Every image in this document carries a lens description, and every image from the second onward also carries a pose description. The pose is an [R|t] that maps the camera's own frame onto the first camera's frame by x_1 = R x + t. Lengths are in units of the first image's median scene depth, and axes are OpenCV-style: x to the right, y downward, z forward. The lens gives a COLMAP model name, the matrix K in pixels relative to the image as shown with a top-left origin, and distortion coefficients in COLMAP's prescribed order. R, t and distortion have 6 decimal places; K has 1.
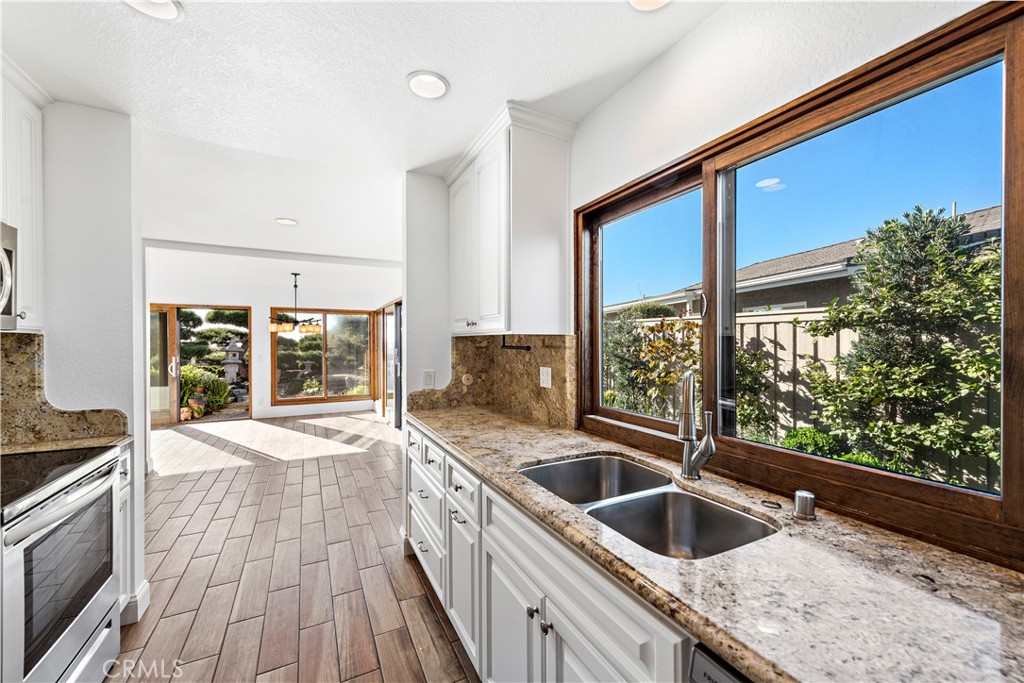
lens RADIAL K [[408.7, 0, 510.4], [0, 408.7, 343.0], [0, 0, 1]] dist [0.018248, -0.000239]
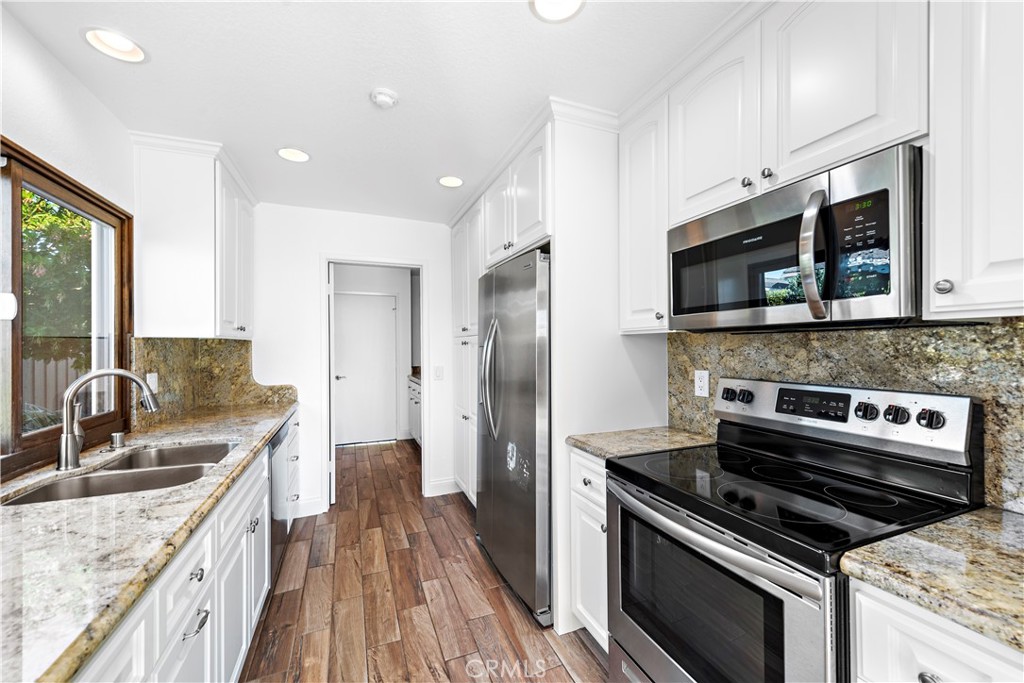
lens RADIAL K [[408.7, 0, 512.9], [0, 408.7, 343.9], [0, 0, 1]] dist [0.018248, -0.000239]
pose [[-0.996741, 0.004588, 0.080534, -0.724690], [0.004251, 0.999981, -0.004356, 0.000388], [-0.080553, -0.003999, -0.996742, 1.729525]]
